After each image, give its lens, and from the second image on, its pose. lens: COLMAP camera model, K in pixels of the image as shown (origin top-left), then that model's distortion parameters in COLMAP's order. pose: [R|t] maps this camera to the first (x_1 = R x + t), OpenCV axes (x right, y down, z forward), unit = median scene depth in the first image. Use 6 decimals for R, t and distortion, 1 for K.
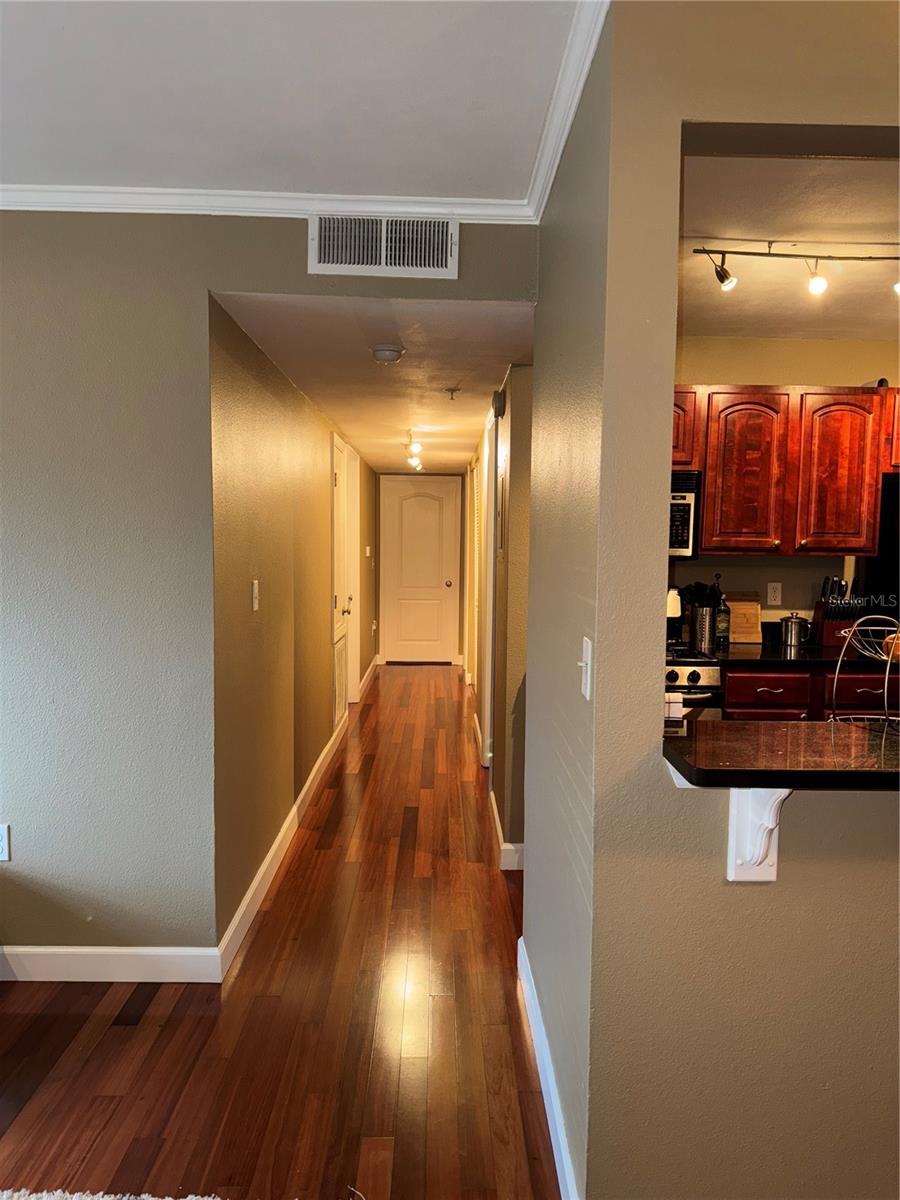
lens RADIAL K [[844.9, 0, 450.5], [0, 844.9, 597.5], [0, 0, 1]] dist [0.041752, -0.060214]
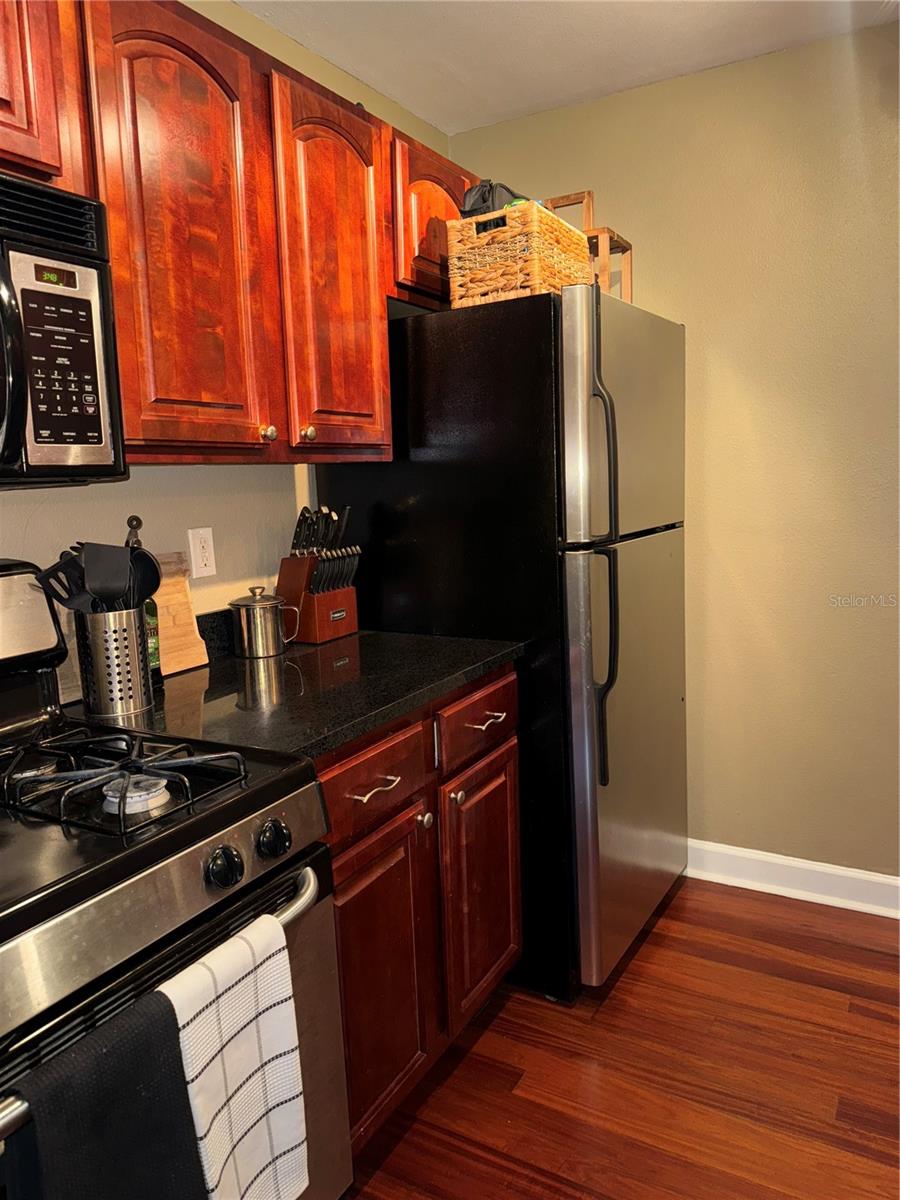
lens RADIAL K [[844.9, 0, 440.8], [0, 844.9, 600.1], [0, 0, 1]] dist [0.041752, -0.060214]
pose [[0.514623, -0.160420, 0.842276, 0.063136], [0.103390, 0.986784, 0.124772, -0.026050], [-0.851160, 0.022872, 0.524408, 0.734612]]
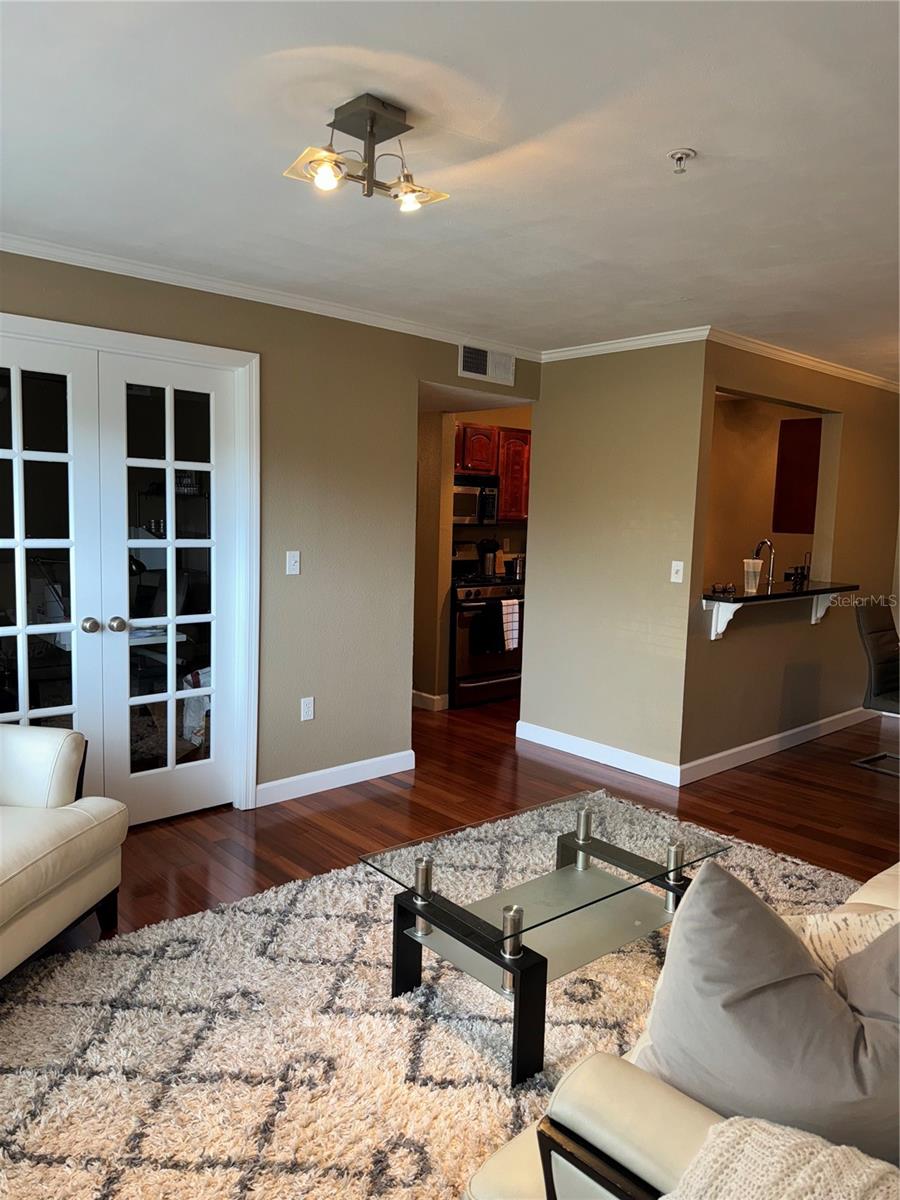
lens RADIAL K [[844.9, 0, 451.5], [0, 844.9, 604.7], [0, 0, 1]] dist [0.041752, -0.060214]
pose [[0.747135, -0.069752, 0.661002, -0.985751], [0.030050, 0.997006, 0.071244, -0.009932], [-0.663992, -0.033366, 0.746995, -0.268220]]
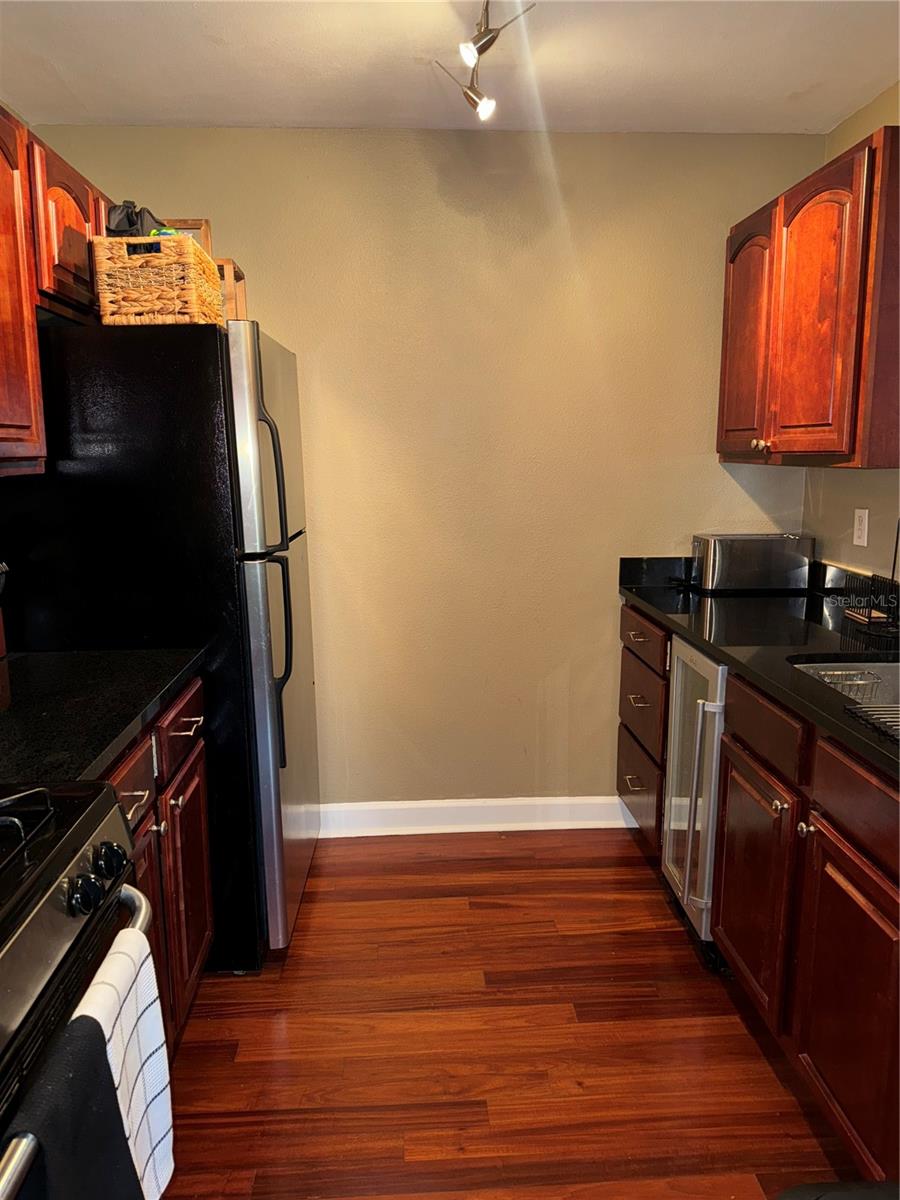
lens RADIAL K [[844.9, 0, 448.6], [0, 844.9, 595.2], [0, 0, 1]] dist [0.041752, -0.060214]
pose [[-0.043230, -0.186118, 0.981576, -0.022663], [0.080586, 0.978643, 0.189111, -0.056515], [-0.995810, 0.087276, -0.027308, 0.818238]]
